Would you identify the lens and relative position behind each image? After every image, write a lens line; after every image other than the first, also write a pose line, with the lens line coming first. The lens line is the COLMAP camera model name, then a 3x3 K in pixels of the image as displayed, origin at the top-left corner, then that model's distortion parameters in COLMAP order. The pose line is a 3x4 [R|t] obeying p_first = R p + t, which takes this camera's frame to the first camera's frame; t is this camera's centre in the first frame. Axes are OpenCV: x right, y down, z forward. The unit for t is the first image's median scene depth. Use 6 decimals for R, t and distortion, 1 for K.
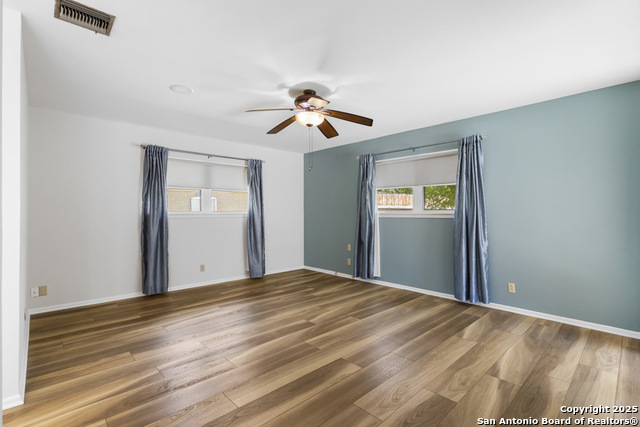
lens RADIAL K [[300.1, 0, 316.2], [0, 300.1, 211.5], [0, 0, 1]] dist [-0.005930, 0.006625]
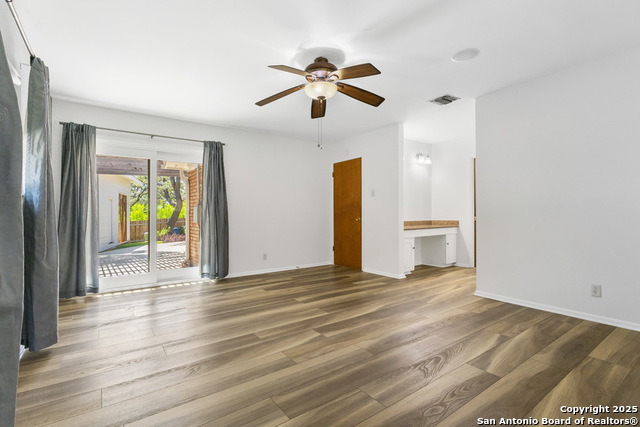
lens RADIAL K [[300.1, 0, 320.7], [0, 300.1, 214.0], [0, 0, 1]] dist [-0.005930, 0.006625]
pose [[-0.994034, 0.006751, 0.108861, -0.105190], [0.006131, 0.999963, -0.006024, 0.059444], [-0.108898, -0.005320, -0.994039, 1.697630]]
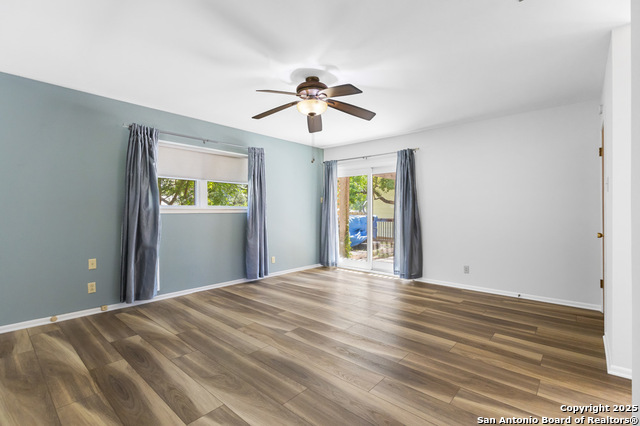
lens RADIAL K [[300.1, 0, 321.3], [0, 300.1, 208.7], [0, 0, 1]] dist [-0.005930, 0.006625]
pose [[-0.104184, 0.002677, 0.994554, -0.865716], [-0.003882, 0.999988, -0.003098, 0.011781], [-0.994550, -0.004184, -0.104172, 0.960139]]
